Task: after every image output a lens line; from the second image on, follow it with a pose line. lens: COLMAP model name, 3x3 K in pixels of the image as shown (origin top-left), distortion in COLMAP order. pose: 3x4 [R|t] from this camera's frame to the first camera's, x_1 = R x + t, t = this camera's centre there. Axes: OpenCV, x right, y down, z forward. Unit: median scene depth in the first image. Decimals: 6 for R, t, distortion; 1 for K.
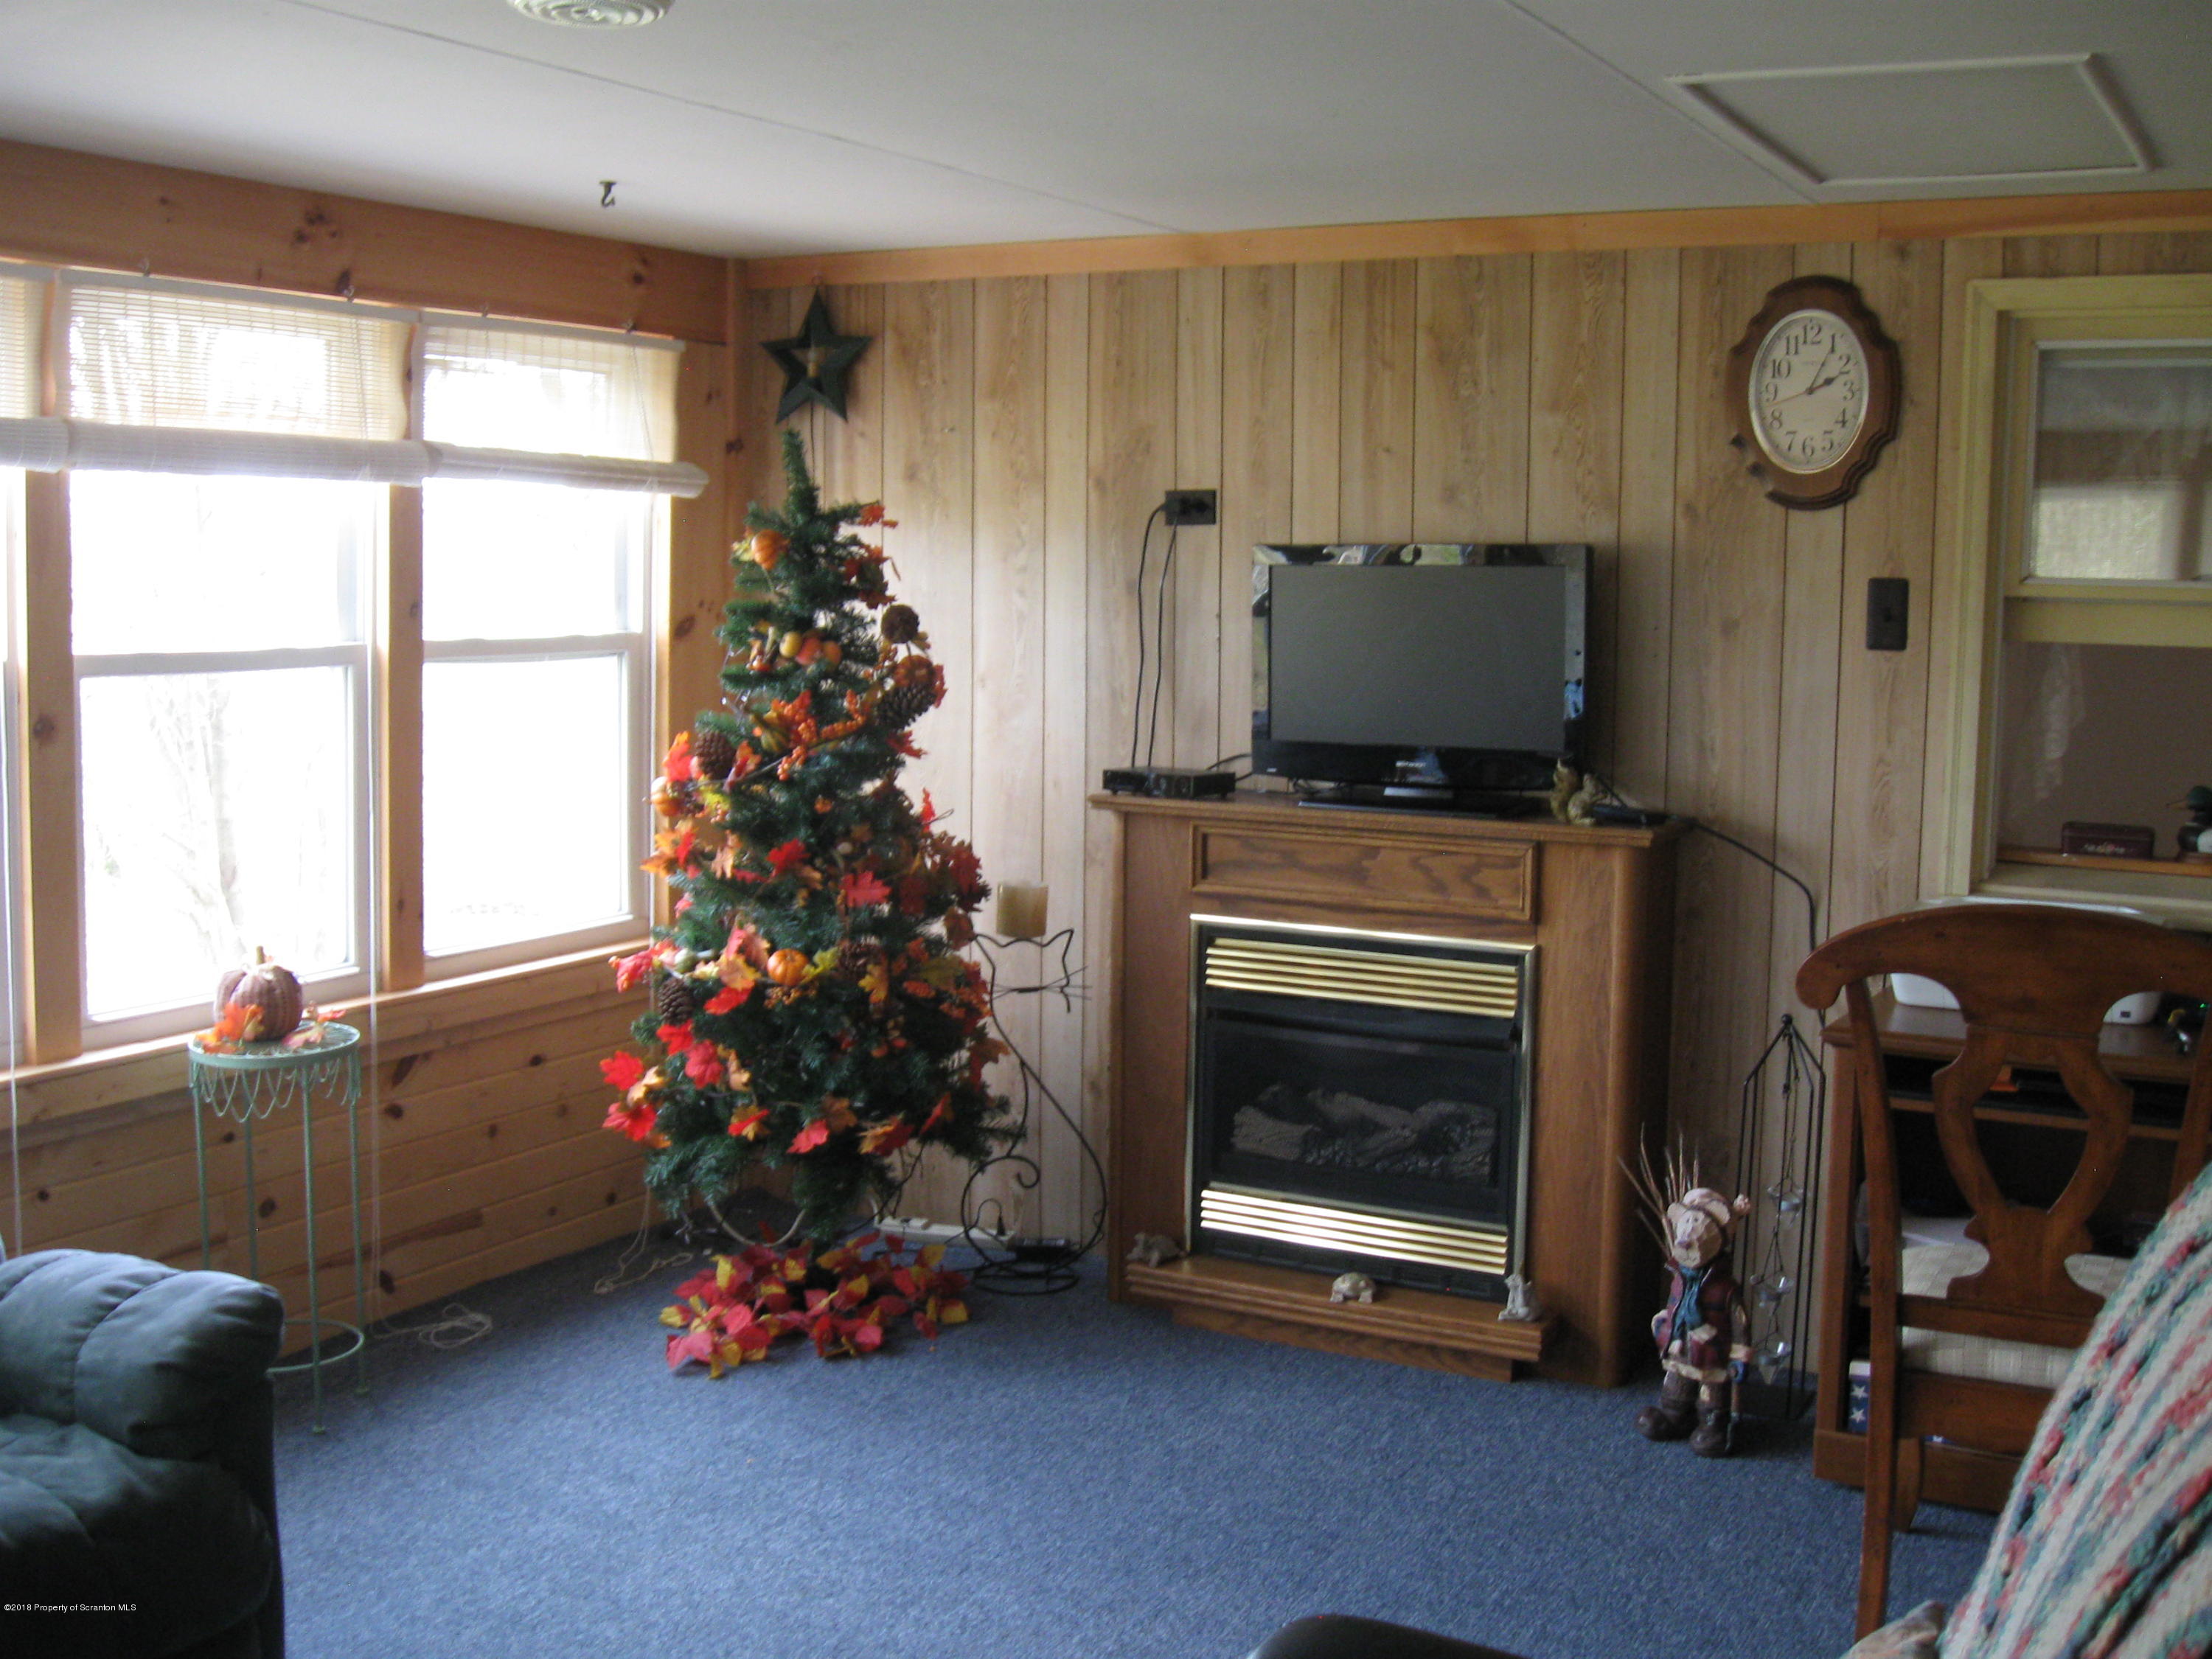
lens RADIAL K [[2331.1, 0, 1105.9], [0, 2331.1, 828.6], [0, 0, 1]] dist [-0.114143, 0.000000]
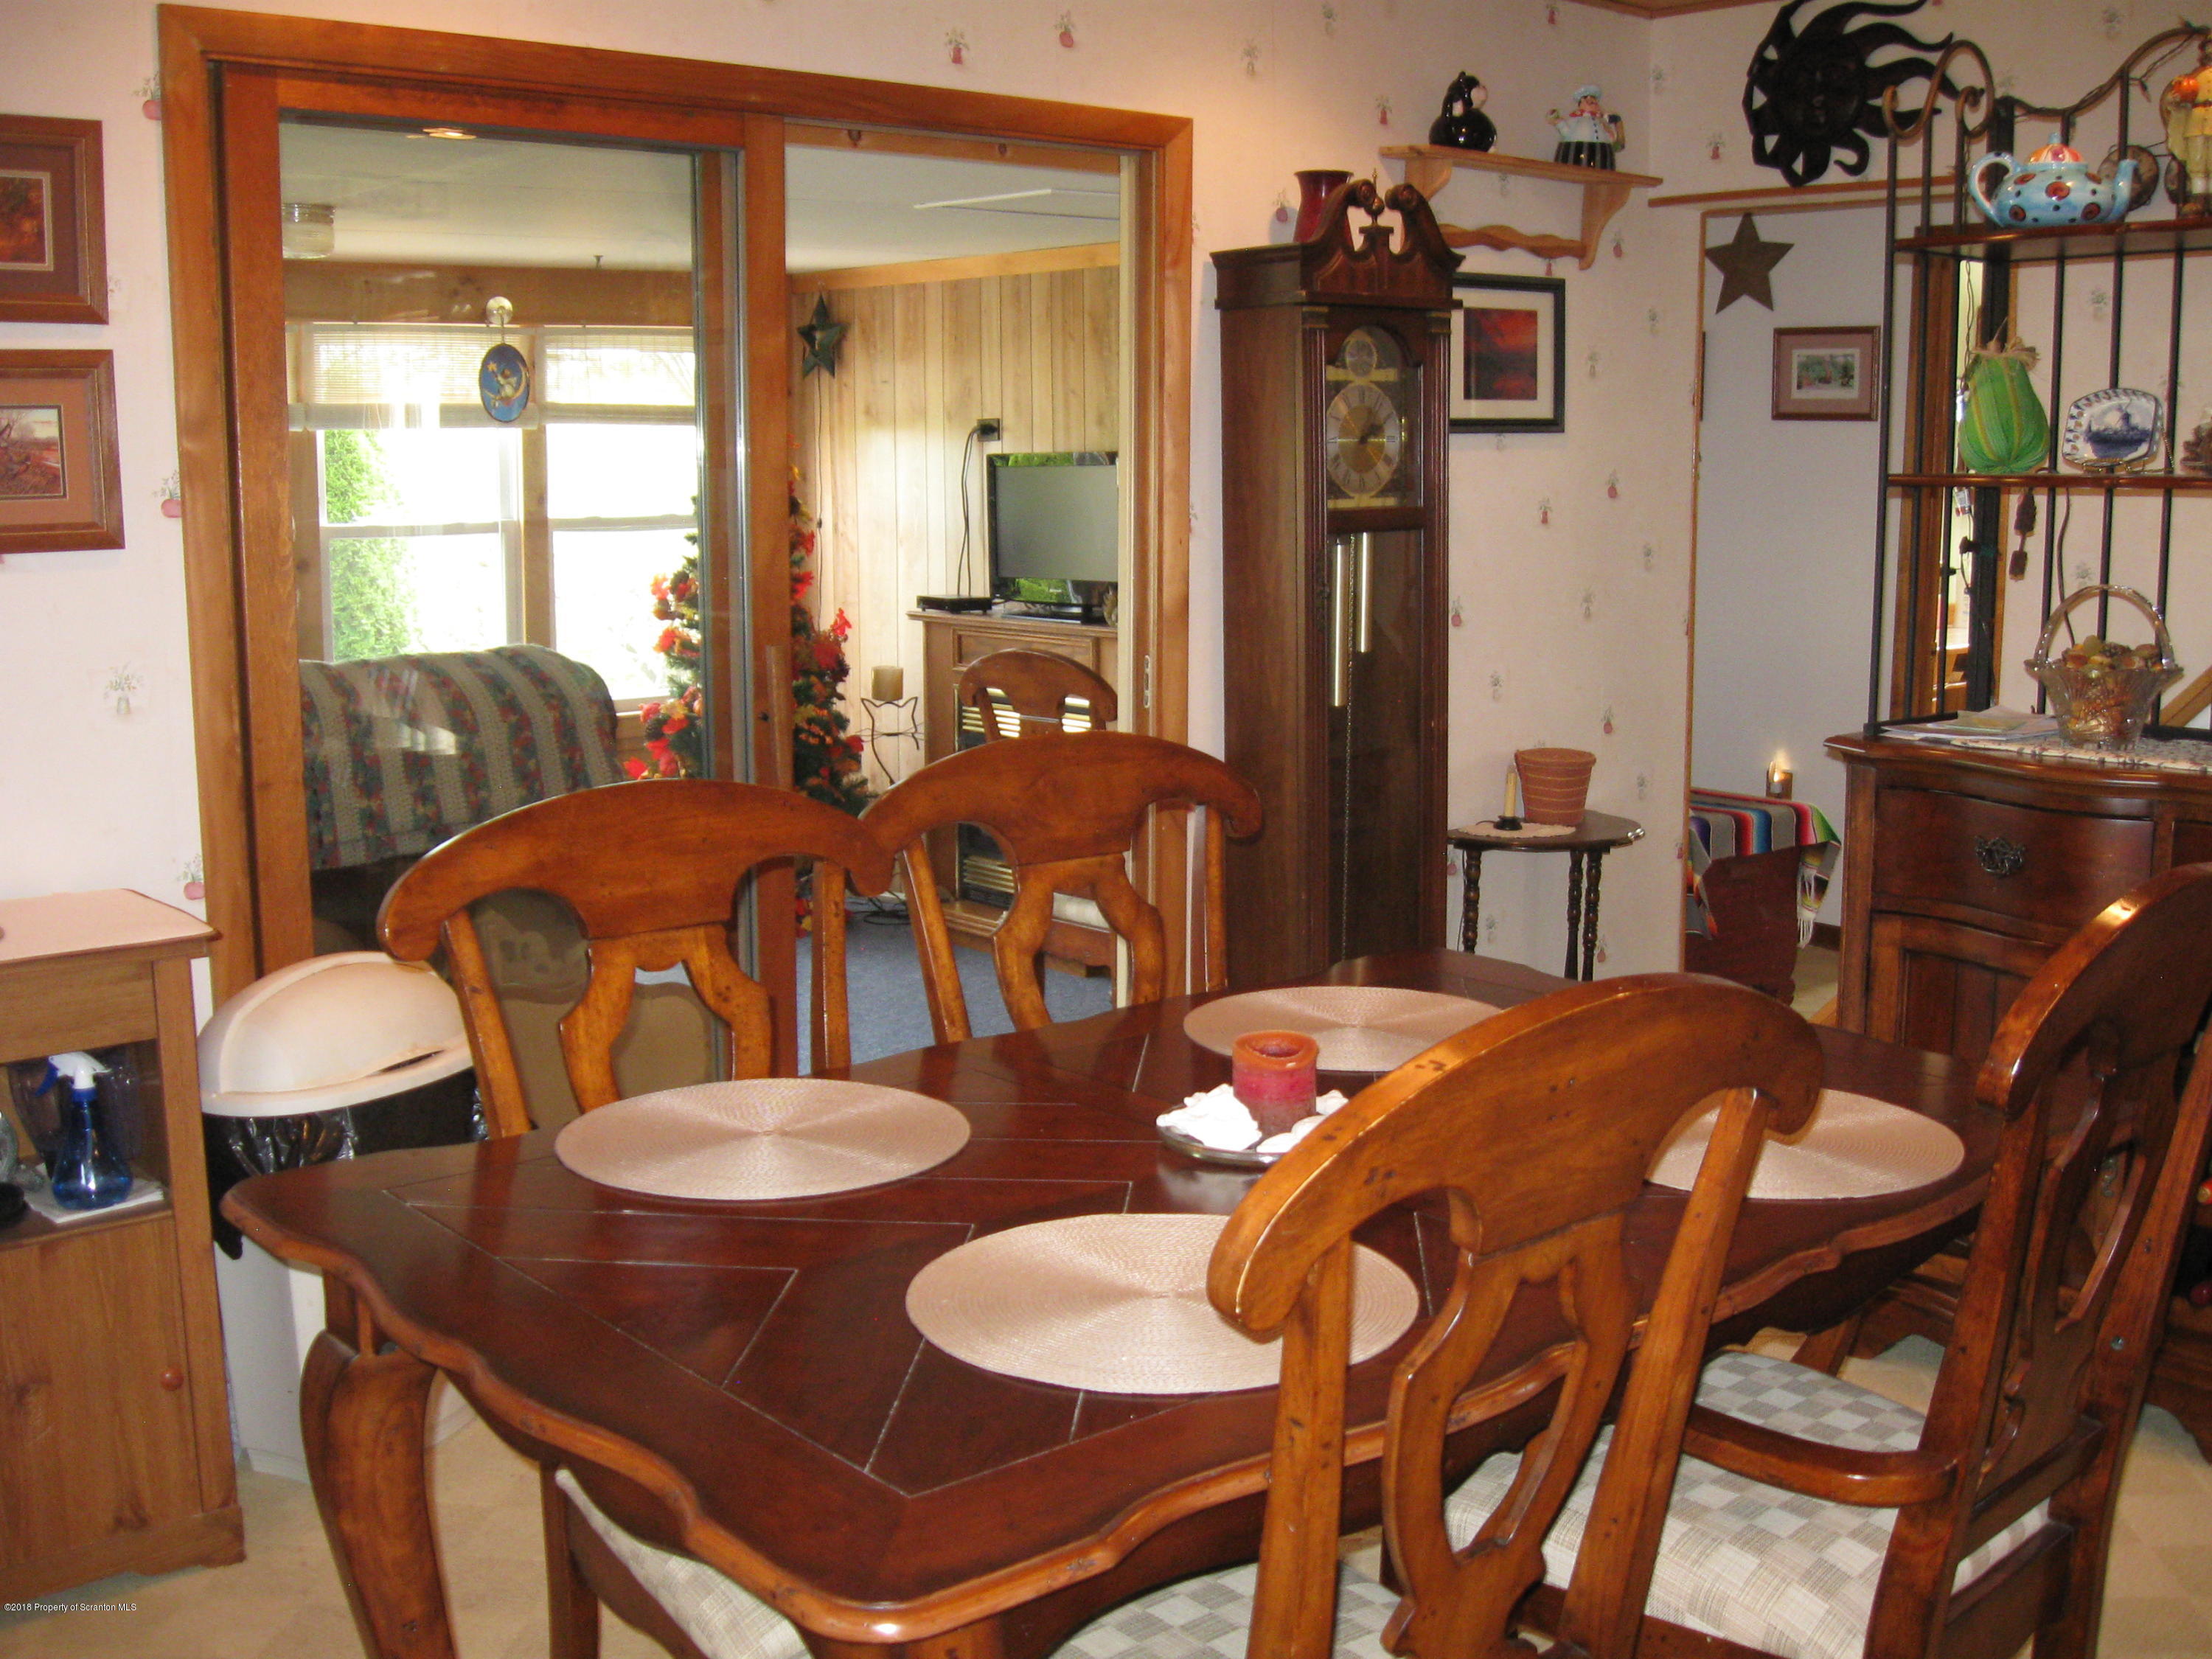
lens RADIAL K [[2331.1, 0, 1104.5], [0, 2331.1, 832.4], [0, 0, 1]] dist [-0.114143, 0.000000]
pose [[0.930681, 0.044500, -0.363116, 0.711251], [-0.025164, 0.998010, 0.057810, 0.041960], [0.364966, -0.044665, 0.929949, -0.457115]]
